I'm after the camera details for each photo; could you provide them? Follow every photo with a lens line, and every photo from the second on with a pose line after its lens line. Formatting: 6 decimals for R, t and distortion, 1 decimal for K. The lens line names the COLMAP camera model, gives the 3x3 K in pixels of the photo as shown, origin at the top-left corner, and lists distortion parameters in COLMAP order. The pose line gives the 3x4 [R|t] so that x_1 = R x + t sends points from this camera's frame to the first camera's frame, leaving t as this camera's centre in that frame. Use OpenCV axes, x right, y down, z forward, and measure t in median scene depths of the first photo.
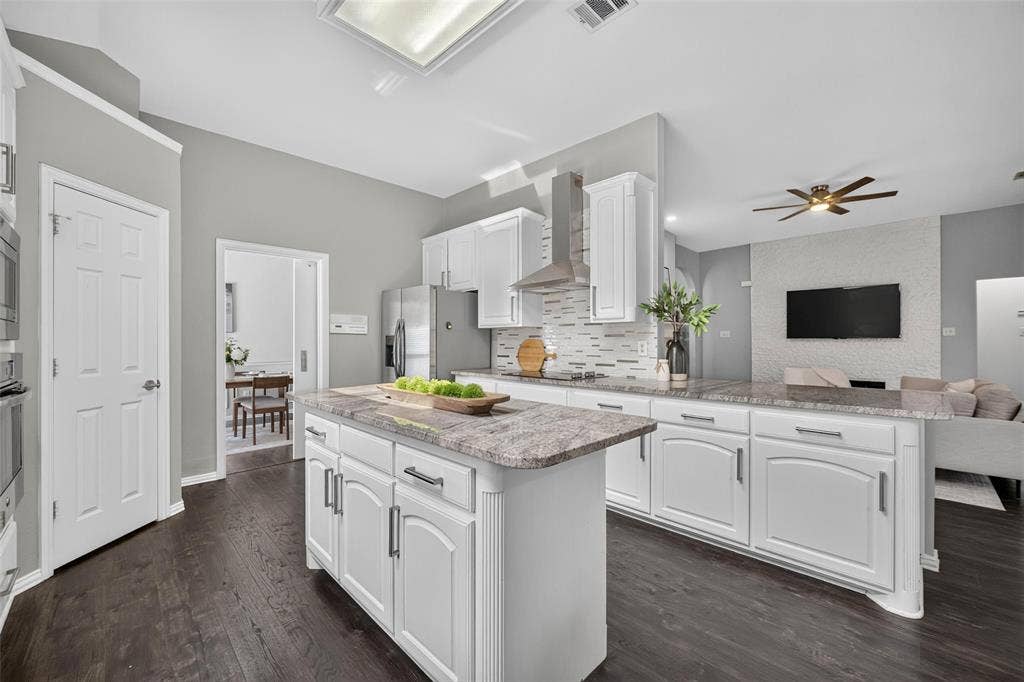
lens RADIAL K [[408.0, 0, 512.5], [0, 408.0, 337.4], [0, 0, 1]] dist [-0.006719, 0.001443]
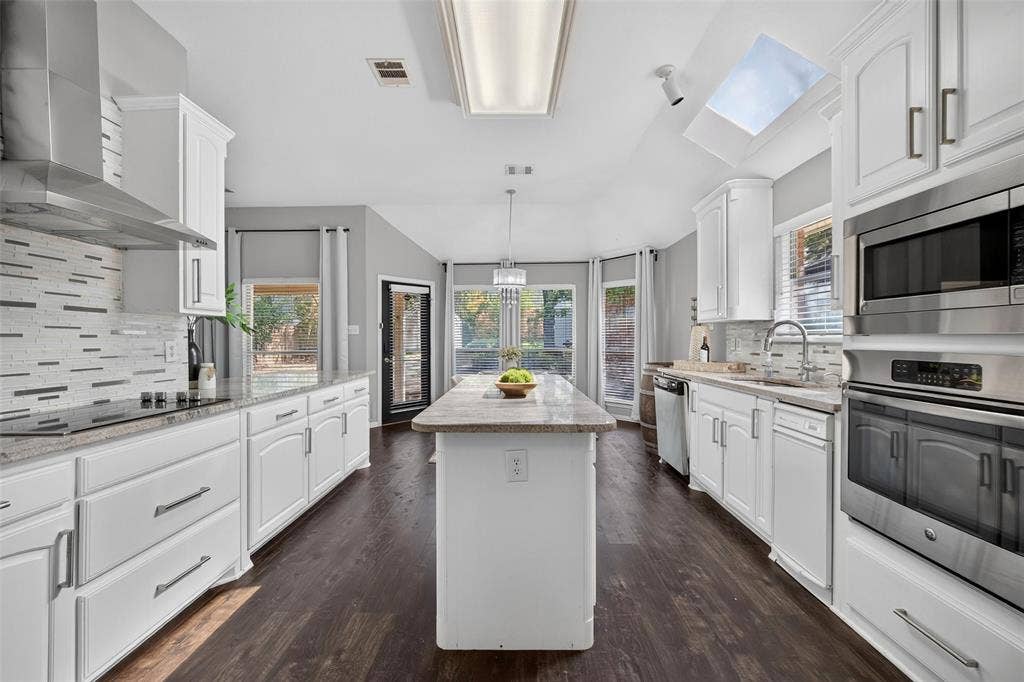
lens RADIAL K [[408.0, 0, 513.4], [0, 408.0, 338.5], [0, 0, 1]] dist [-0.006719, 0.001443]
pose [[-0.701756, 0.011629, 0.712322, -0.571326], [0.007976, 0.999932, -0.008467, 0.014147], [-0.712373, -0.000260, -0.701801, 0.984922]]
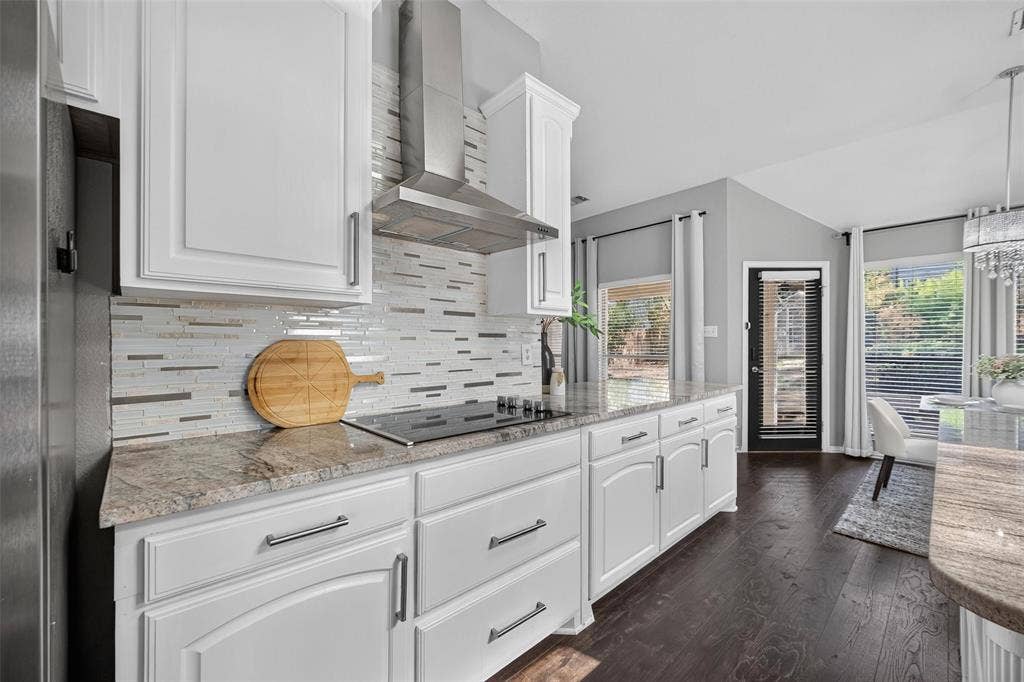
lens RADIAL K [[408.0, 0, 510.0], [0, 408.0, 344.4], [0, 0, 1]] dist [-0.006719, 0.001443]
pose [[0.039011, 0.007340, 0.999212, -0.362286], [0.000228, 0.999973, -0.007355, 0.013638], [-0.999239, 0.000515, 0.039008, 0.919193]]
